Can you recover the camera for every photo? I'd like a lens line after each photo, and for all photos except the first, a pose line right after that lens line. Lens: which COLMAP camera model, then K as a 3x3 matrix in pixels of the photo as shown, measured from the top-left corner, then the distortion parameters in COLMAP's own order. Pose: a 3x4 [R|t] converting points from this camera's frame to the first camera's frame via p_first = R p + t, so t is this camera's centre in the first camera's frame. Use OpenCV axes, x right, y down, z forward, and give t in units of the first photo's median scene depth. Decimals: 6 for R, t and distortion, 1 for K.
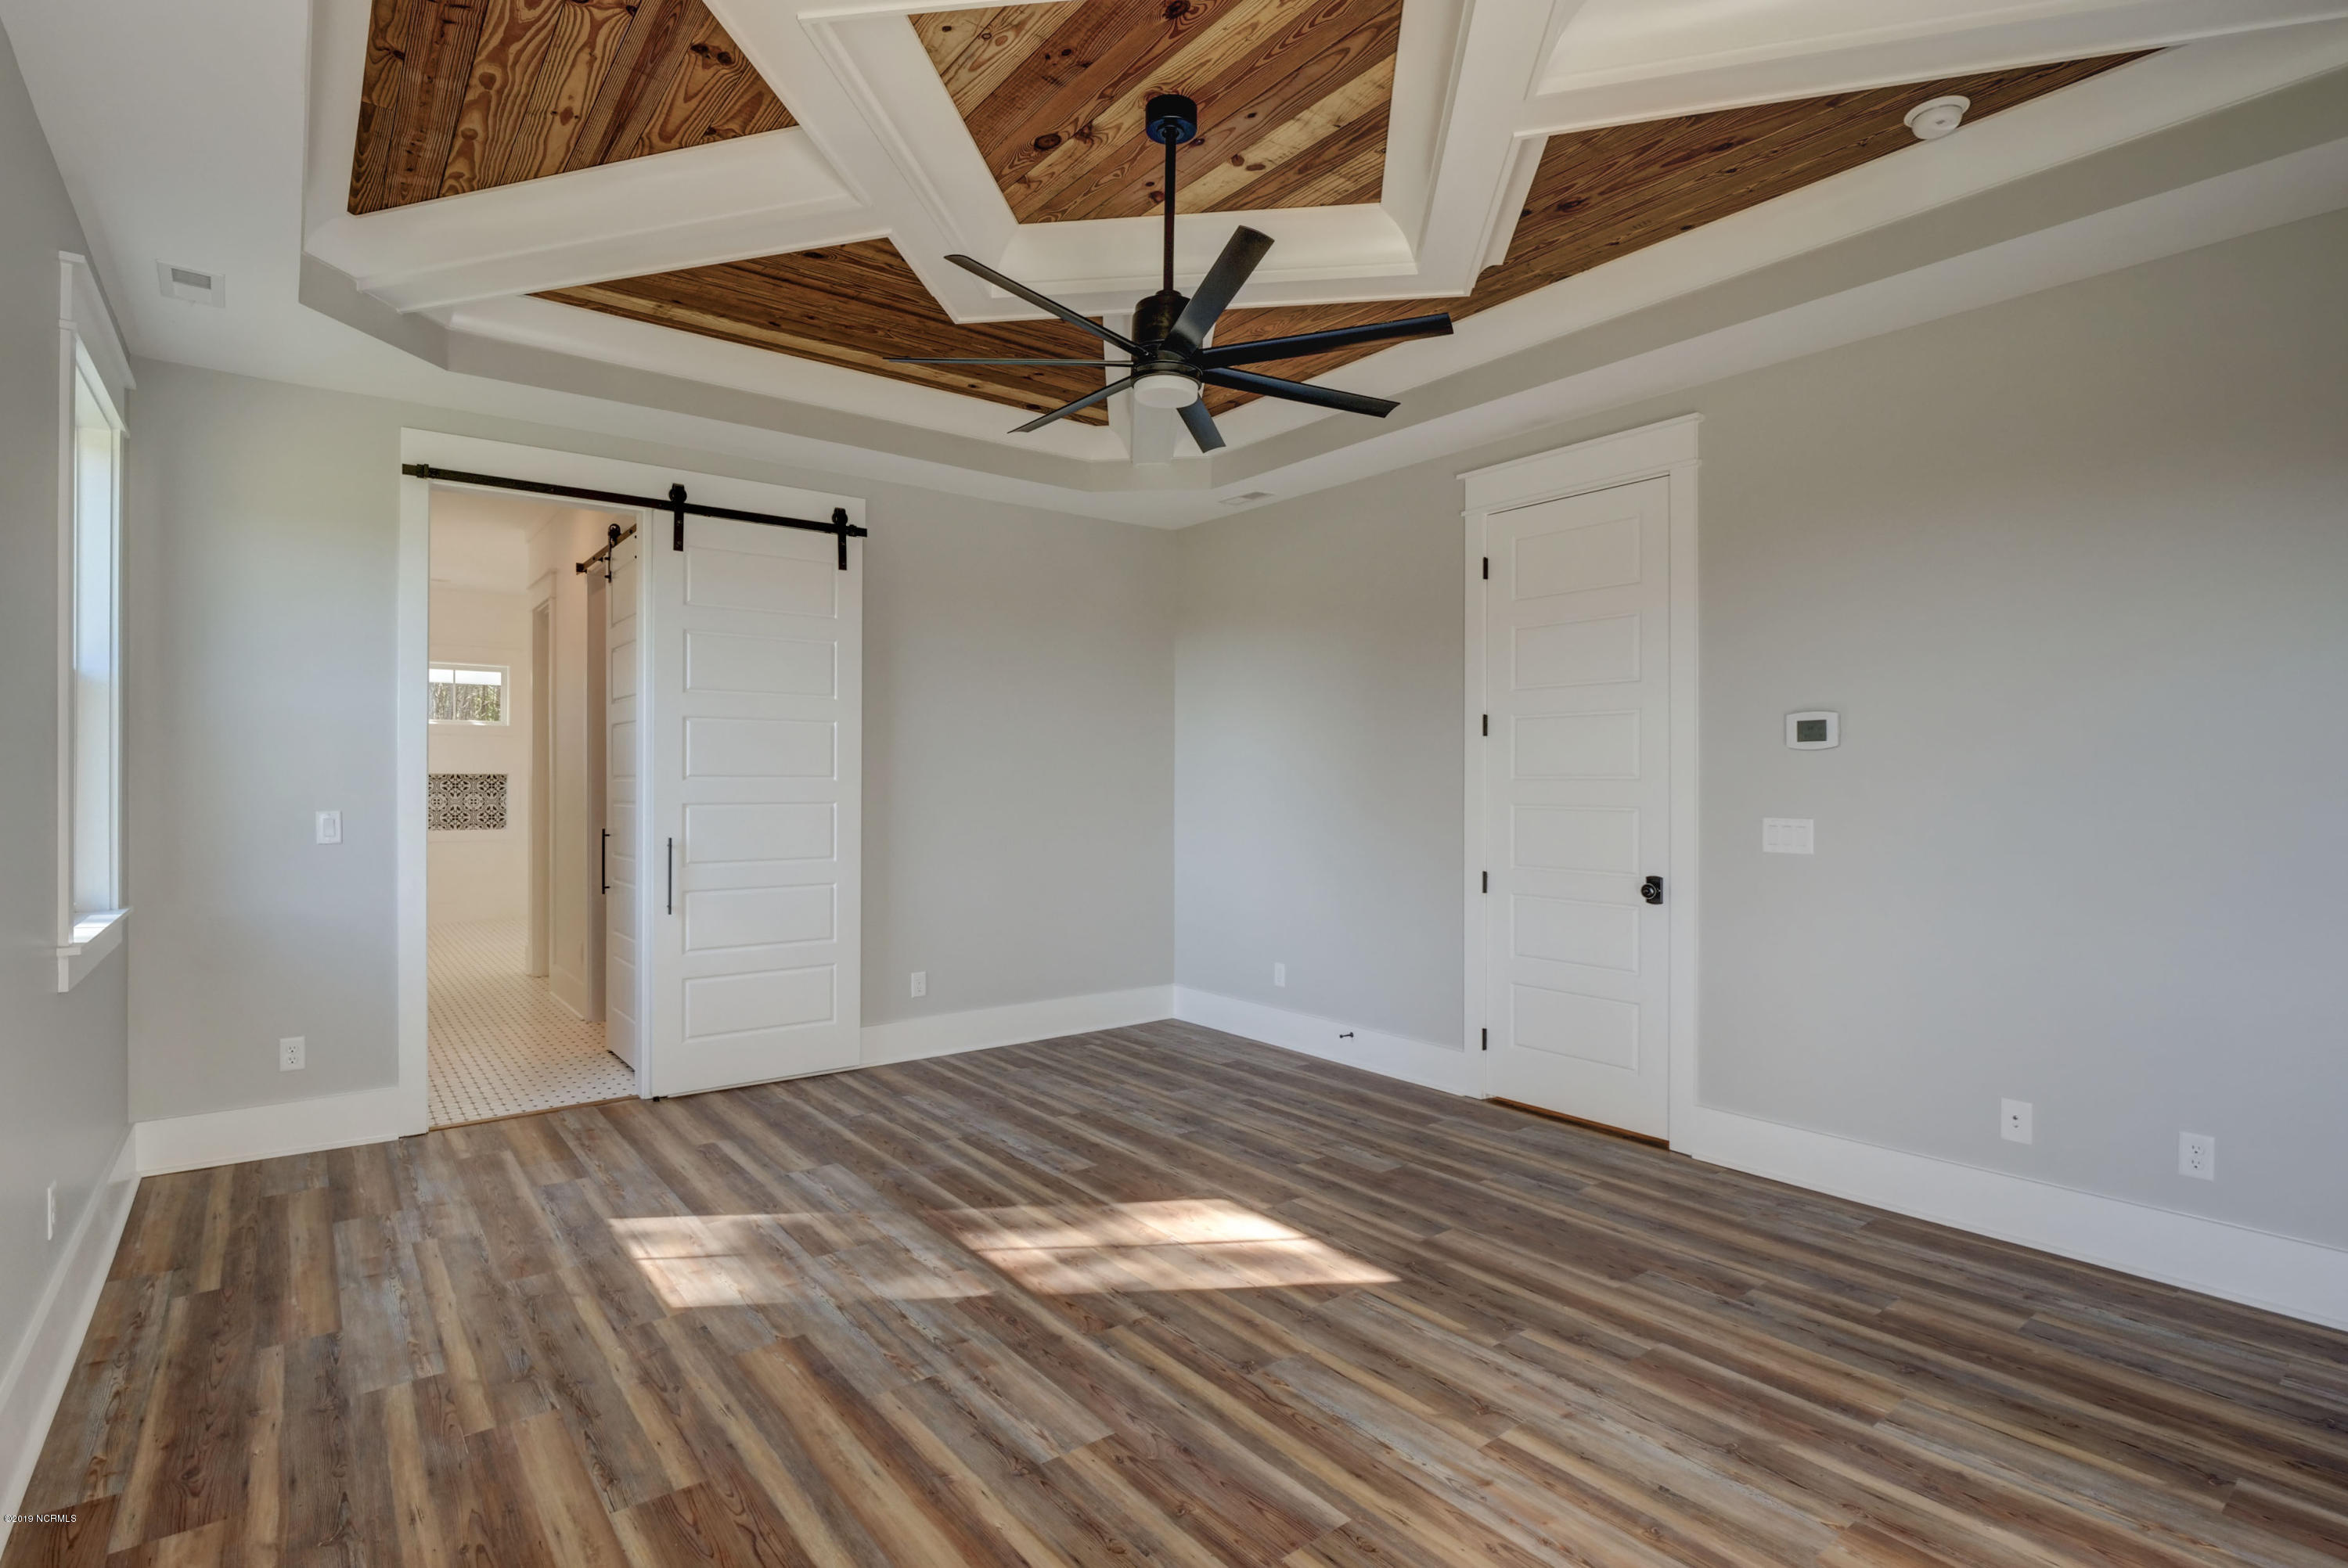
lens RADIAL K [[1148.3, 0, 1172.4], [0, 1148.3, 782.7], [0, 0, 1]] dist [-0.017934, 0.002641]
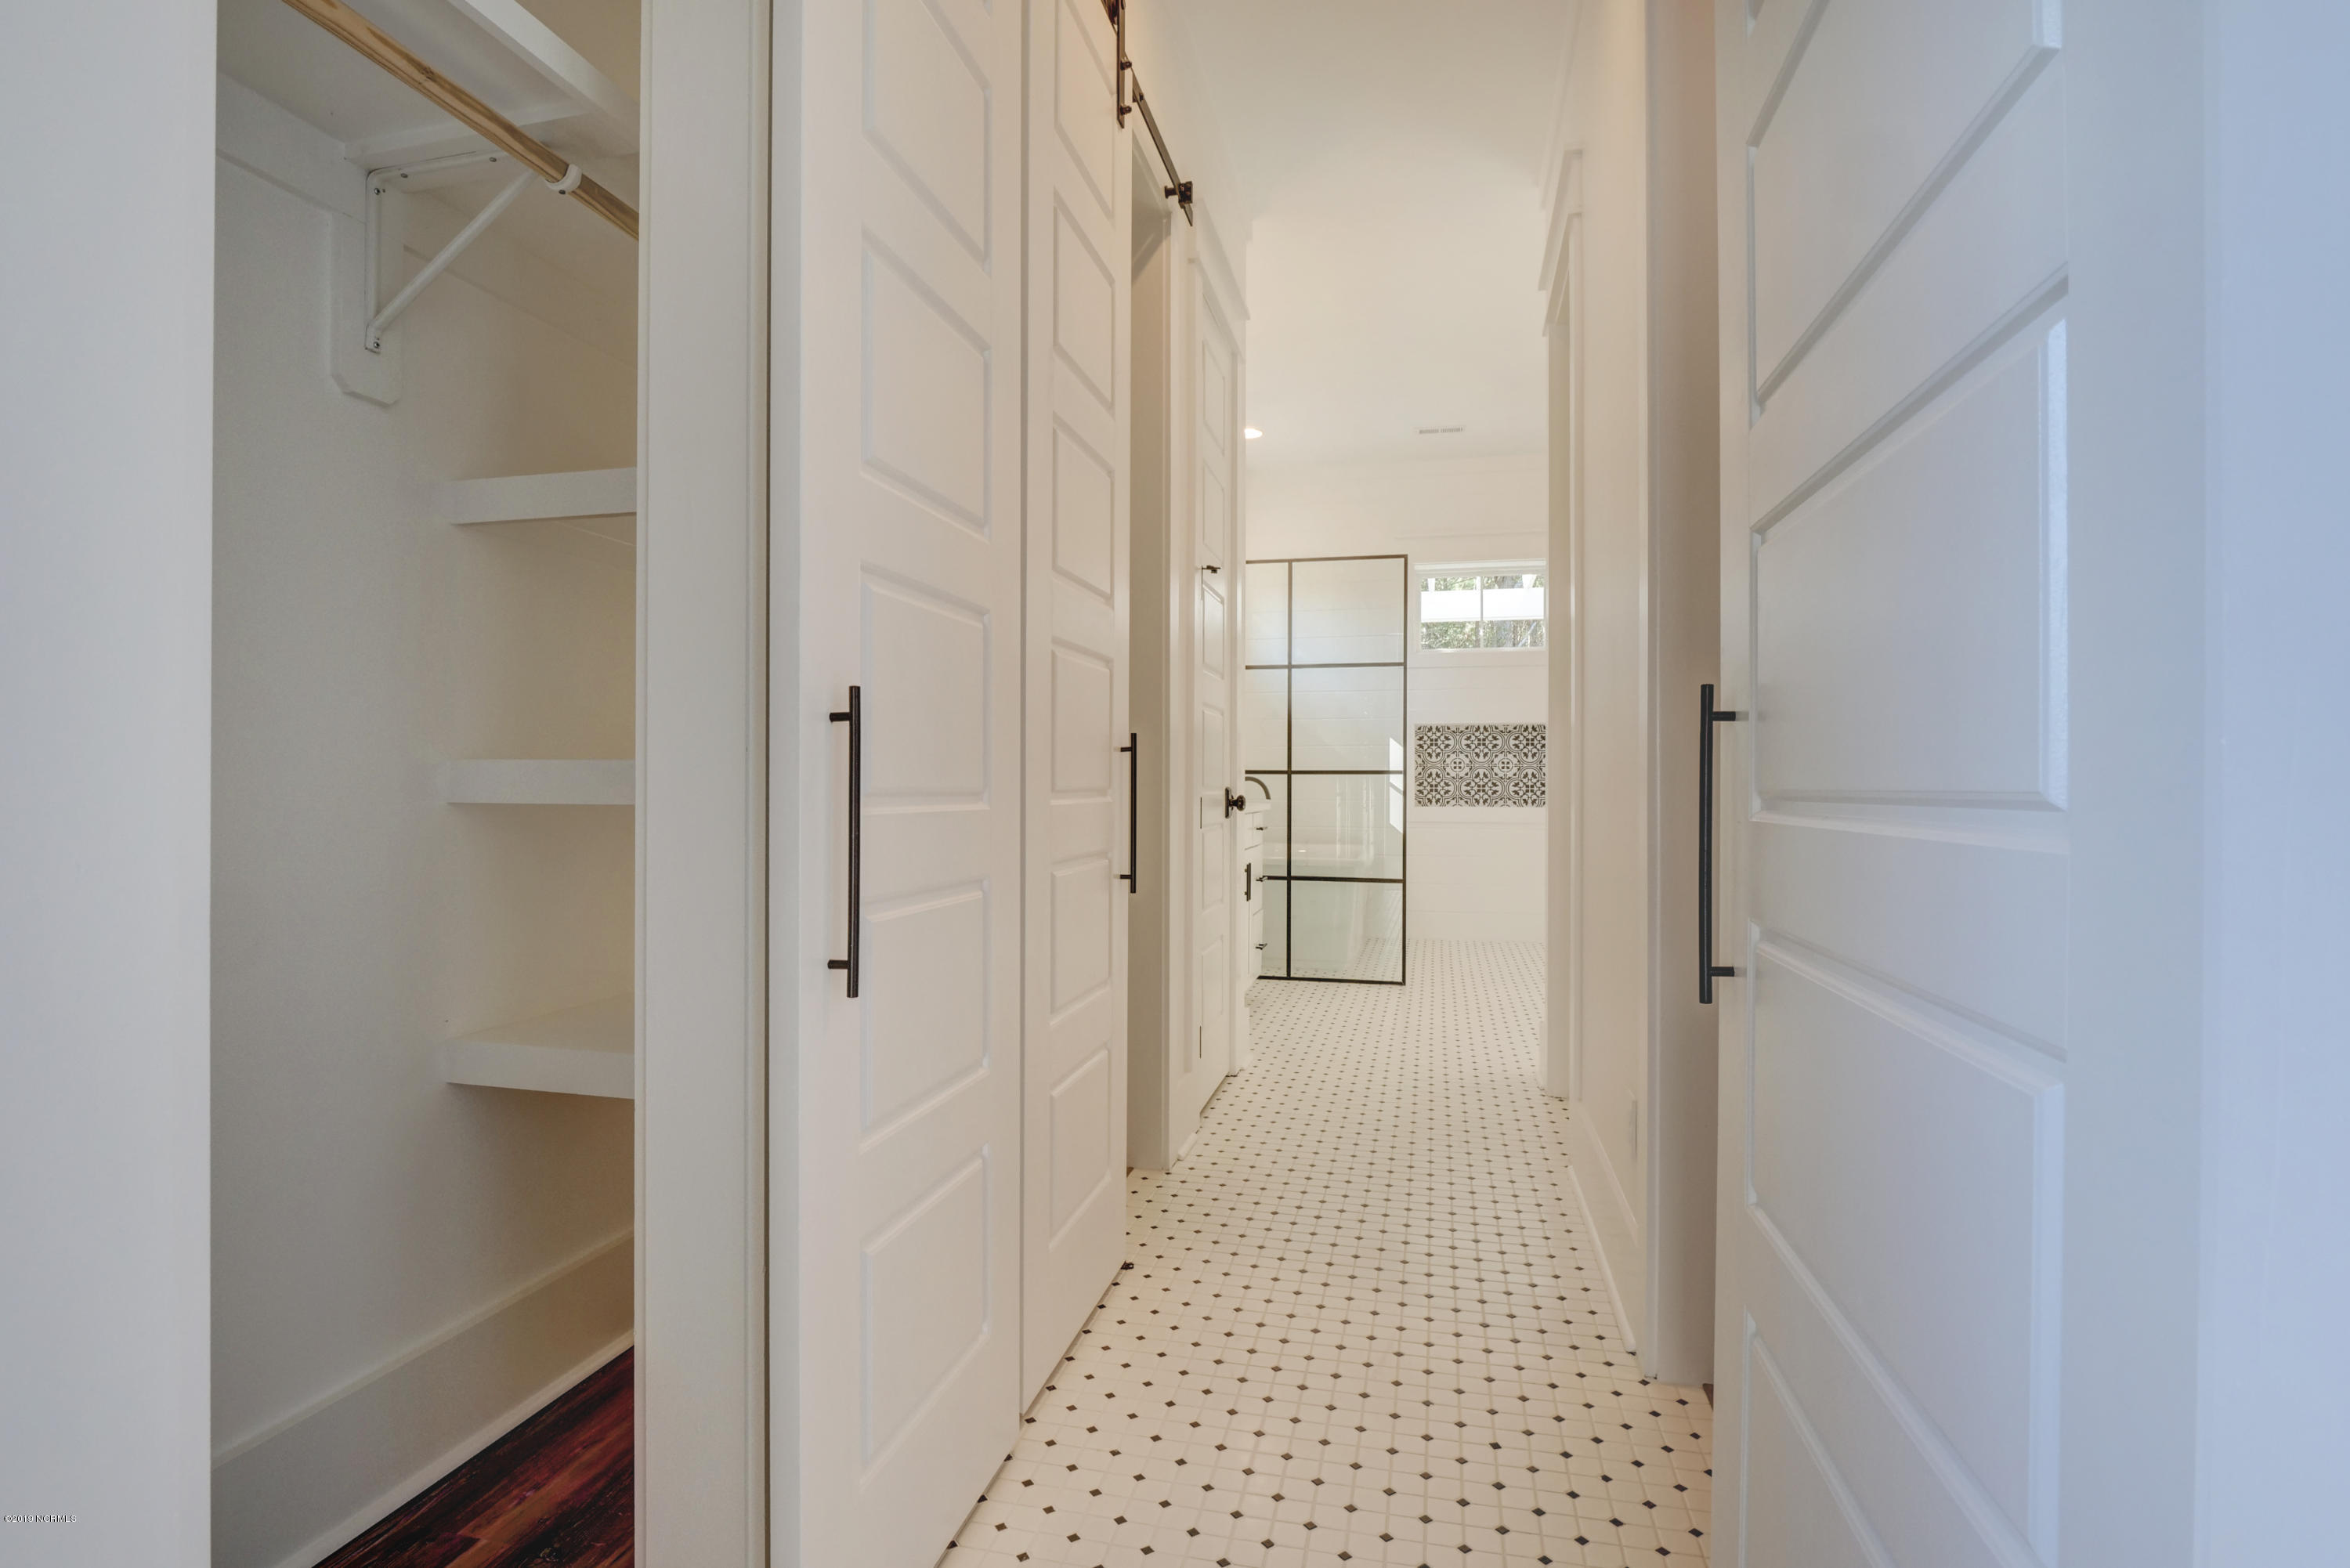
lens RADIAL K [[1149.3, 0, 1173.1], [0, 1149.3, 784.6], [0, 0, 1]] dist [-0.017934, 0.002641]
pose [[0.632587, -0.001238, -0.774488, -0.208307], [-0.001692, 0.999994, -0.002981, 0.030801], [0.774487, 0.003197, 0.632582, 0.415535]]
